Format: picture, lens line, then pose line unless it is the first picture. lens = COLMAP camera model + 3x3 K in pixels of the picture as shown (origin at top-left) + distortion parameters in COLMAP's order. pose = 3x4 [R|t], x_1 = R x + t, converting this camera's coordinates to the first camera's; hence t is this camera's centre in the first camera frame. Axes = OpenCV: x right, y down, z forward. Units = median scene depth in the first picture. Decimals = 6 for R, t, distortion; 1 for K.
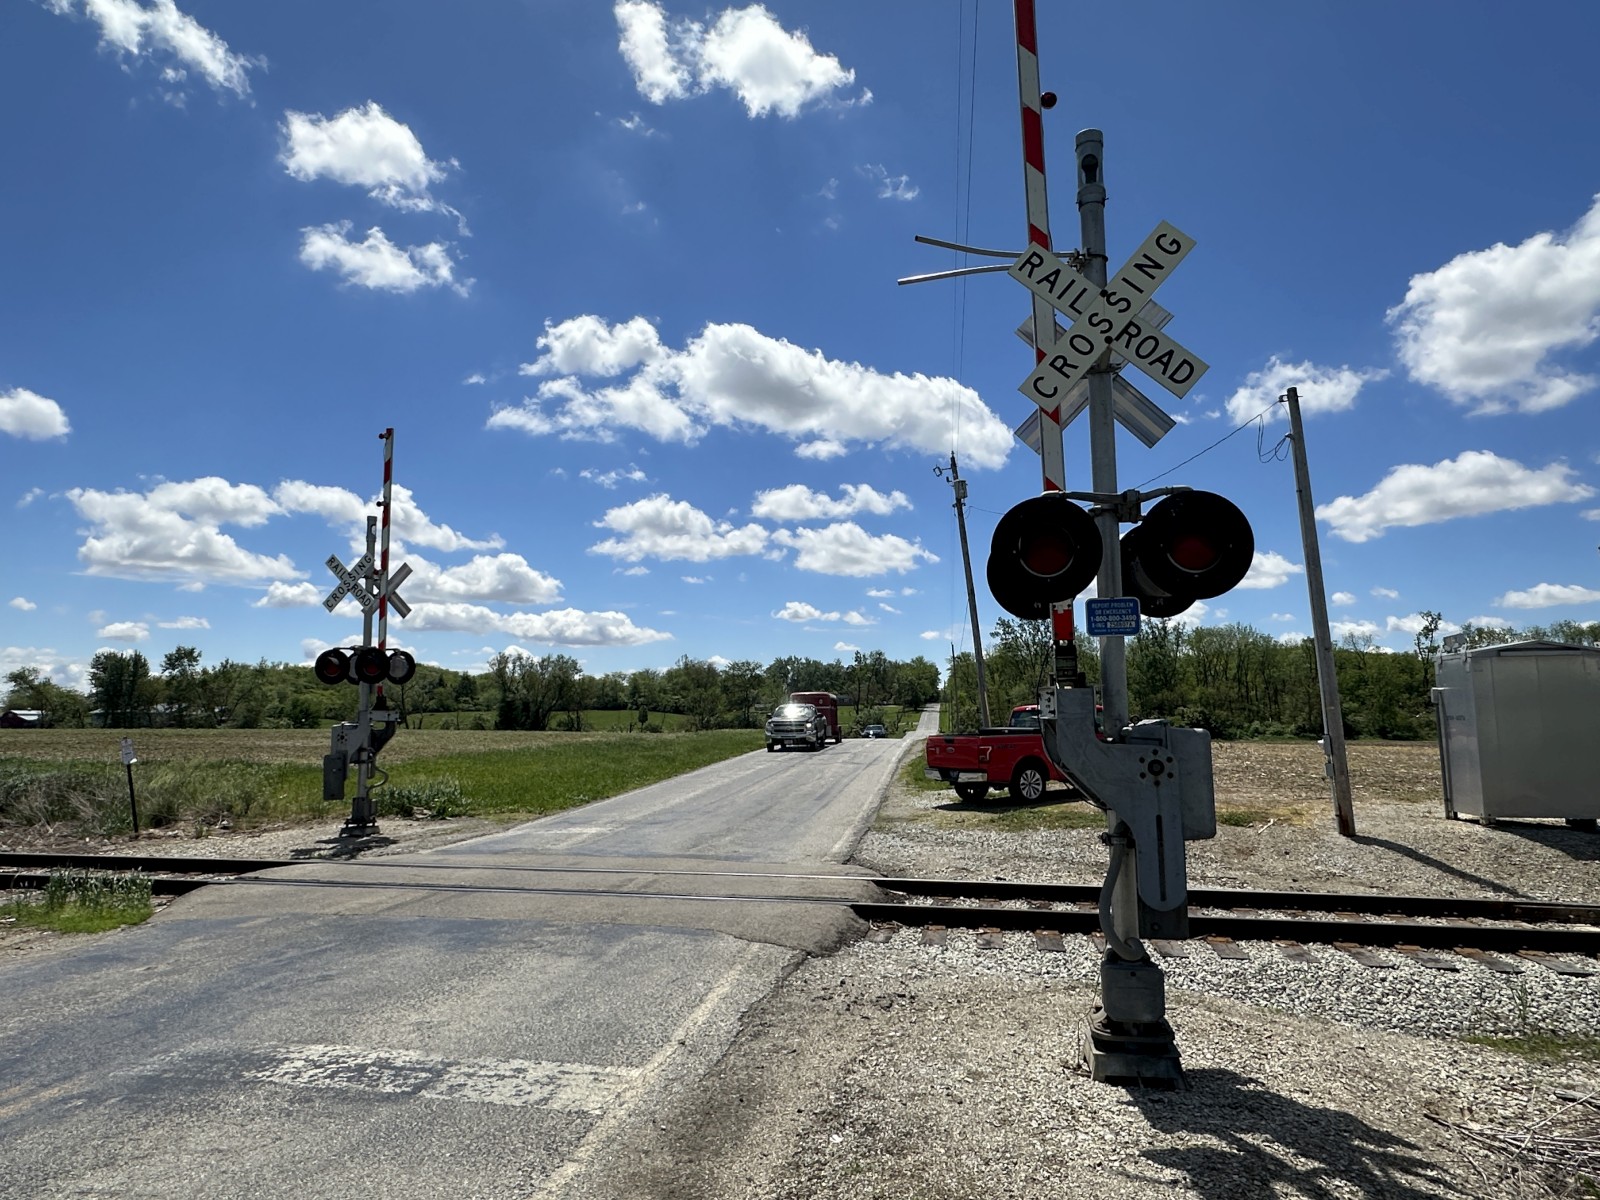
lens RADIAL K [[986.0, 0, 792.9], [0, 986.0, 607.5], [0, 0, 1]] dist [0.003708, 0.001420]
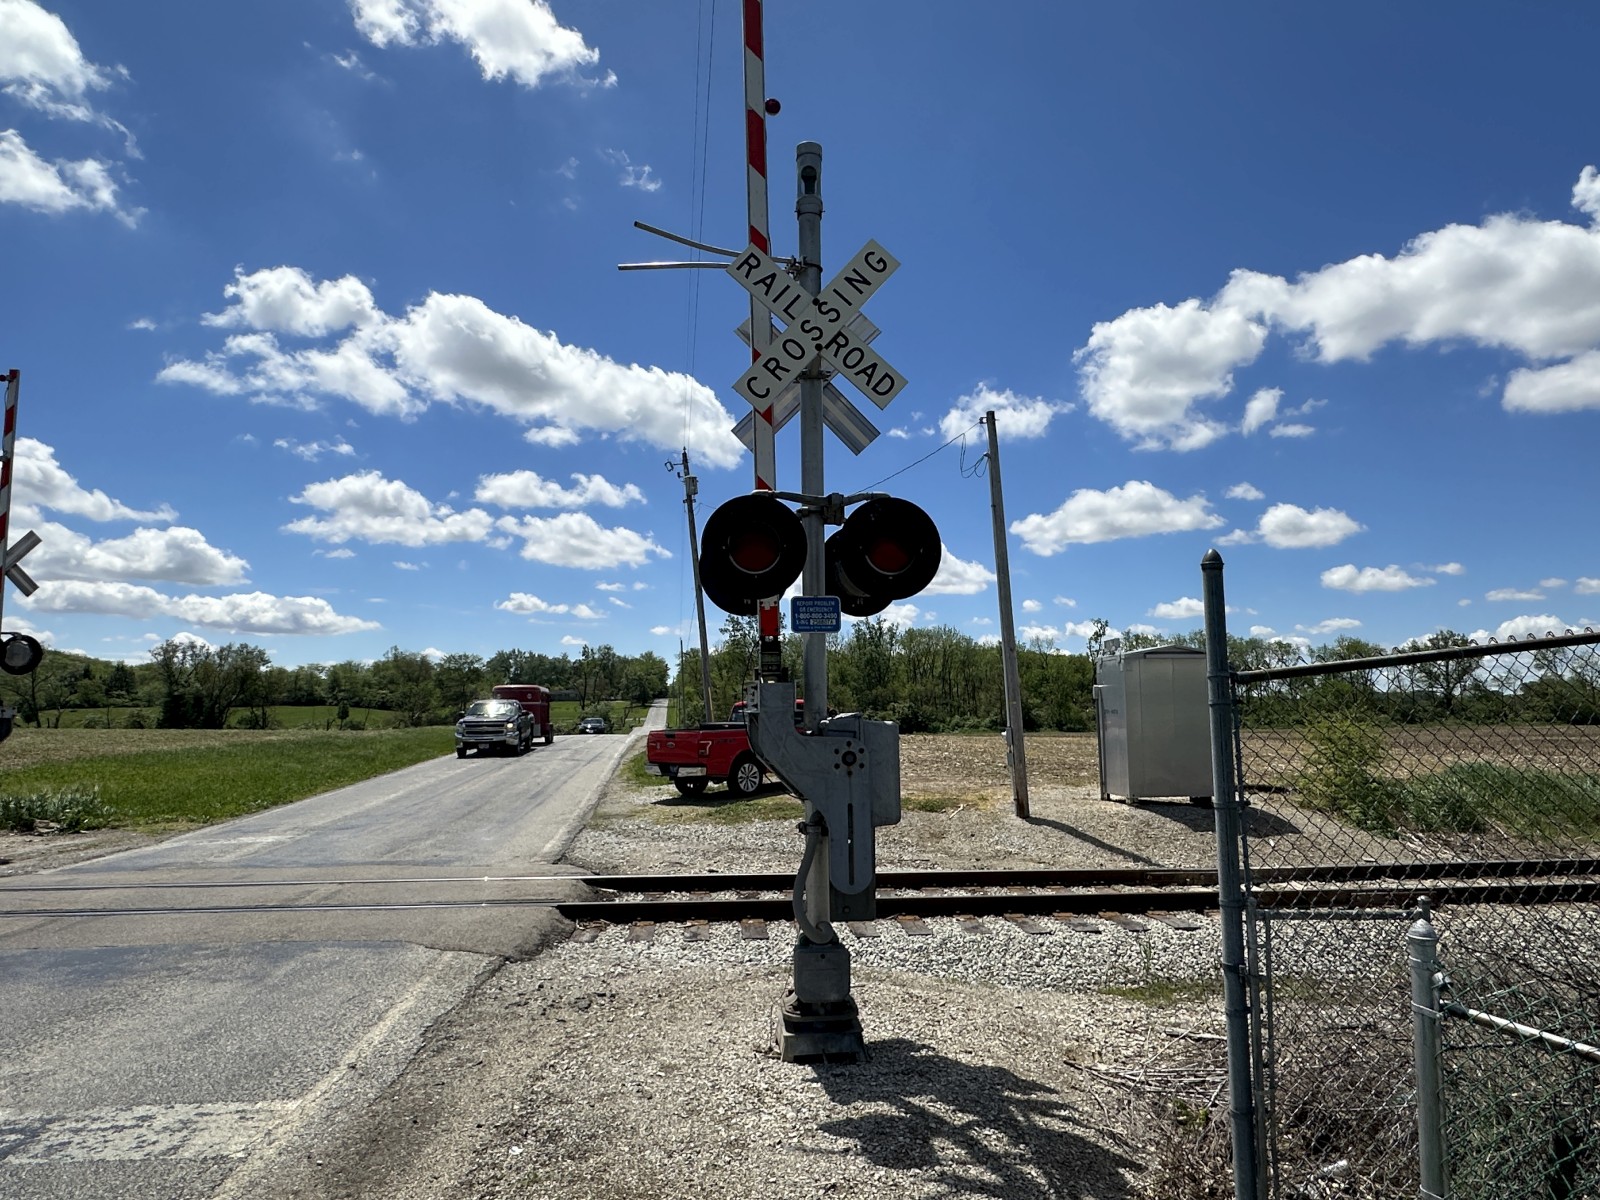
lens RADIAL K [[987.2, 0, 807.2], [0, 987.2, 608.2], [0, 0, 1]] dist [0.001087, 0.003252]
pose [[0.959480, 0.027422, 0.280441, 0.009102], [-0.028893, 0.999582, 0.001111, 0.000863], [-0.280293, -0.009169, 0.959871, 0.001542]]
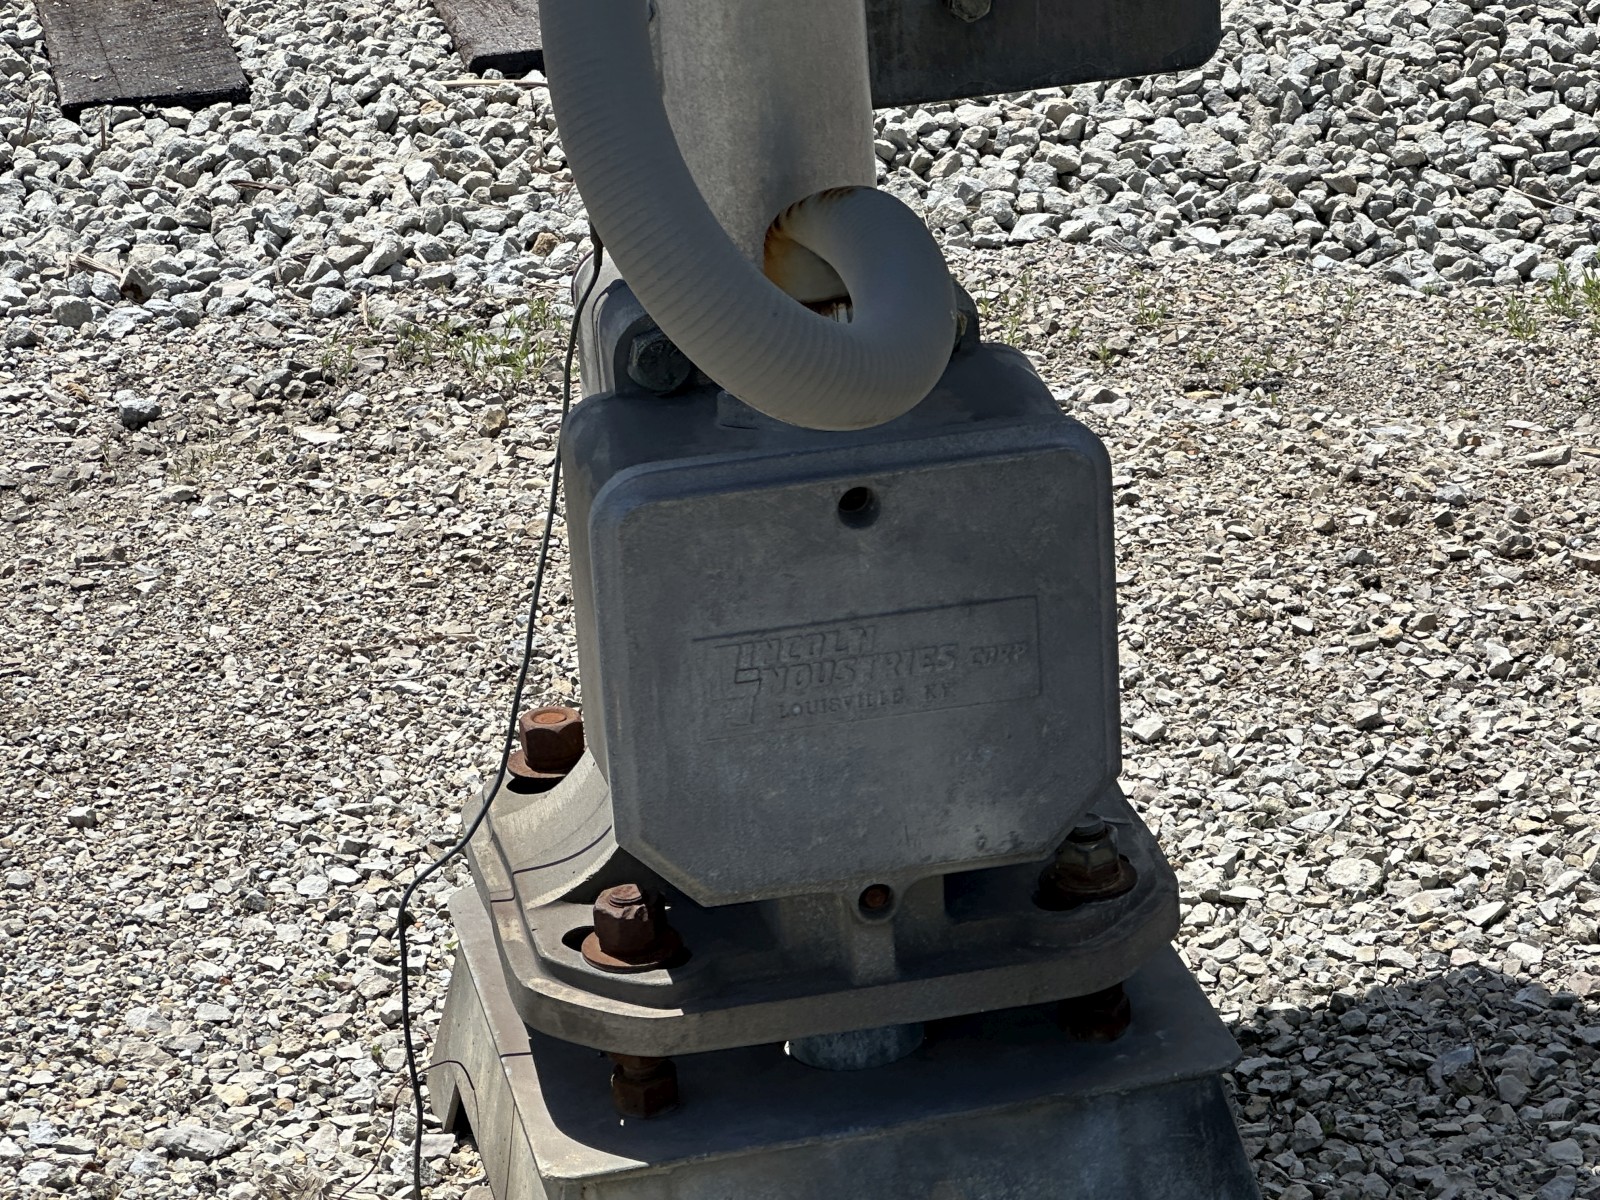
lens RADIAL K [[4856.6, 0, 800.2], [0, 4856.6, 599.9], [0, 0, 1]] dist [-0.014775, -0.129534]
pose [[0.923592, -0.191121, 0.332341, 0.055797], [0.014088, 0.883213, 0.468761, 0.045284], [-0.383118, -0.428262, 0.818421, 0.196792]]
